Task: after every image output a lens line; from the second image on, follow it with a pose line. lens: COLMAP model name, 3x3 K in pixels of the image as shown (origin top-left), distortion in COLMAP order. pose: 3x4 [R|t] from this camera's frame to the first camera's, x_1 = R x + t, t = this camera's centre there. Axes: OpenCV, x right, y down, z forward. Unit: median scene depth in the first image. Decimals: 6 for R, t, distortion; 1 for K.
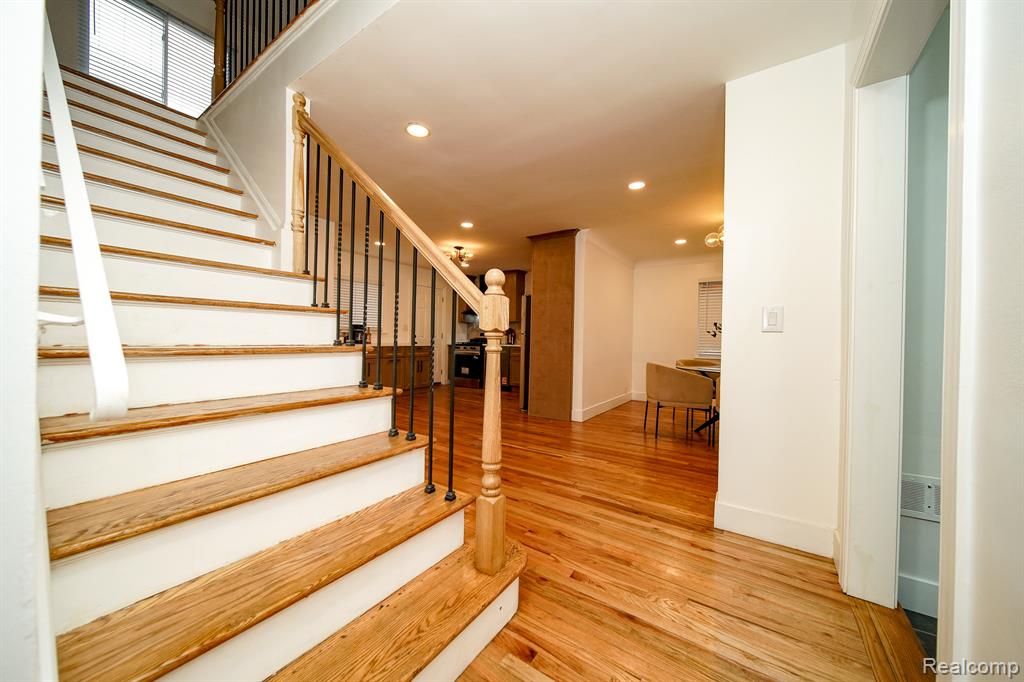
lens RADIAL K [[365.9, 0, 512.5], [0, 365.9, 337.6], [0, 0, 1]] dist [-0.001238, -0.000248]
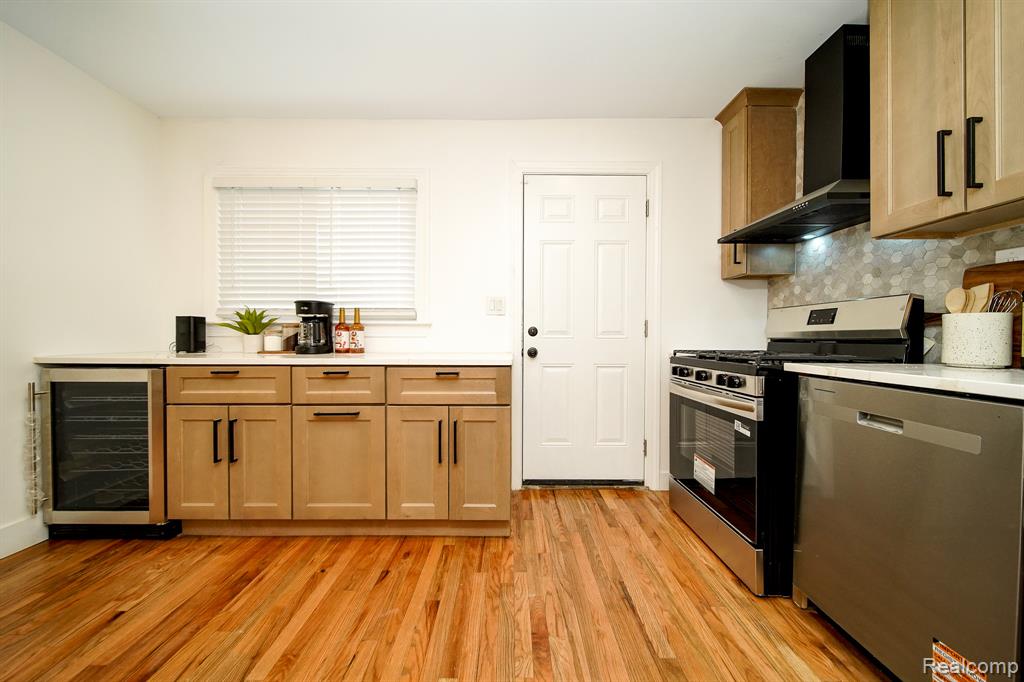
lens RADIAL K [[365.9, 0, 512.5], [0, 365.9, 337.6], [0, 0, 1]] dist [-0.001238, -0.000248]
pose [[0.566711, -0.015398, -0.823773, -0.006246], [0.009610, 0.999881, -0.012079, 0.005623], [0.823861, -0.001071, 0.566791, 0.751537]]
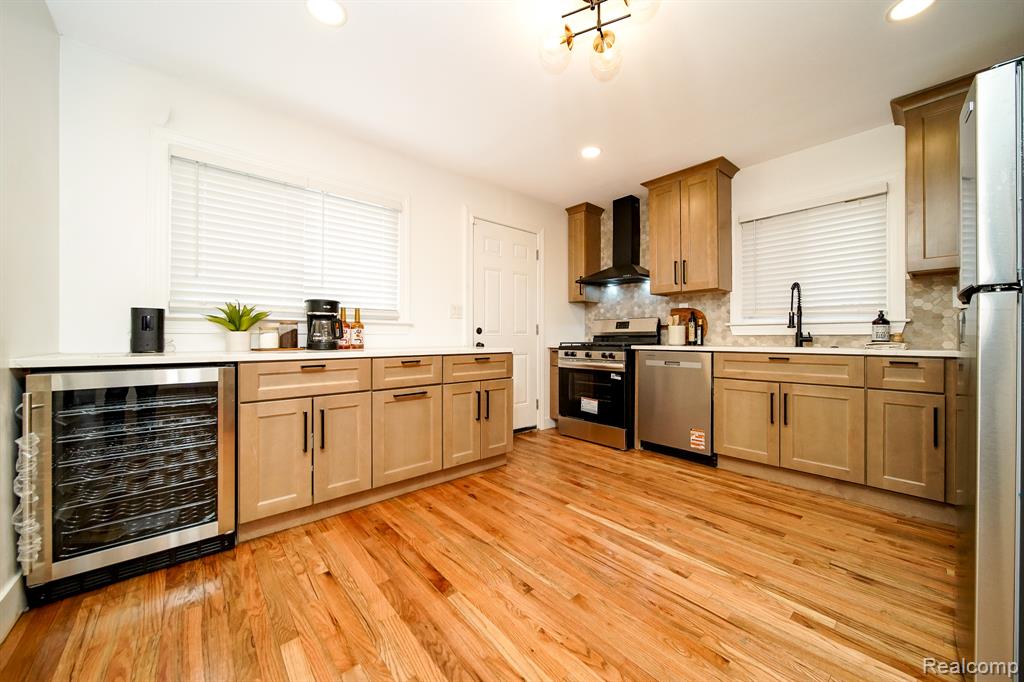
lens RADIAL K [[368.4, 0, 517.6], [0, 368.4, 330.2], [0, 0, 1]] dist [0.000374, -0.000002]
pose [[0.969709, -0.022583, -0.243218, -0.100892], [0.017890, 0.999609, -0.021486, 0.006481], [0.243608, 0.016484, 0.969734, 0.530937]]
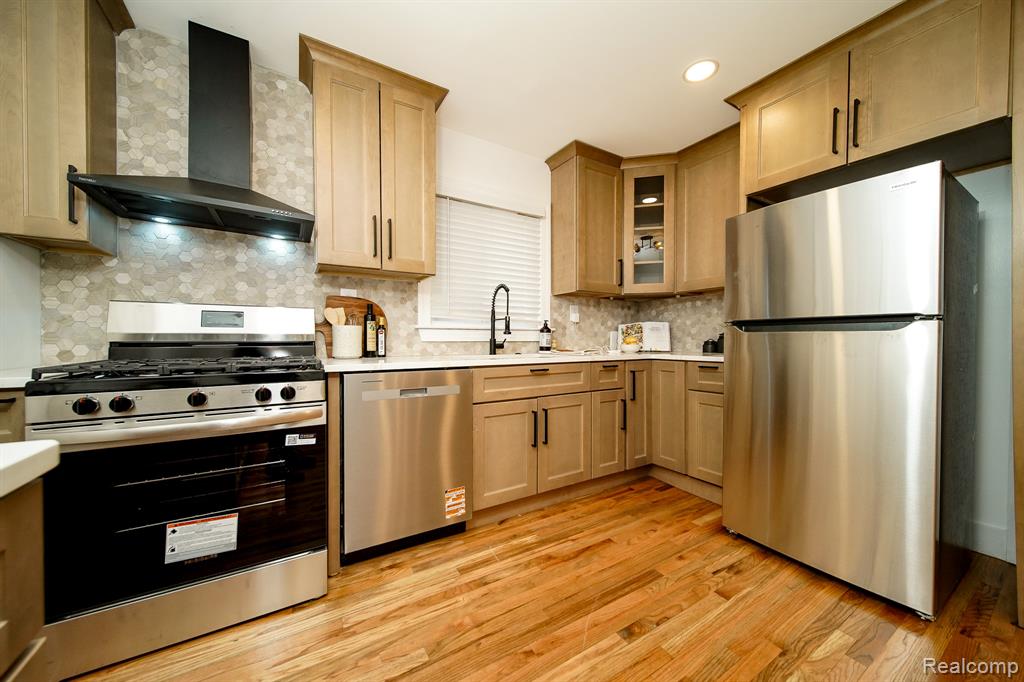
lens RADIAL K [[365.3, 0, 514.8], [0, 365.3, 343.3], [0, 0, 1]] dist [-0.001765, -0.000397]
pose [[0.411956, -0.028416, 0.910760, -0.211705], [0.003132, 0.999552, 0.029769, 0.000263], [-0.911198, -0.009411, 0.411861, 0.791386]]
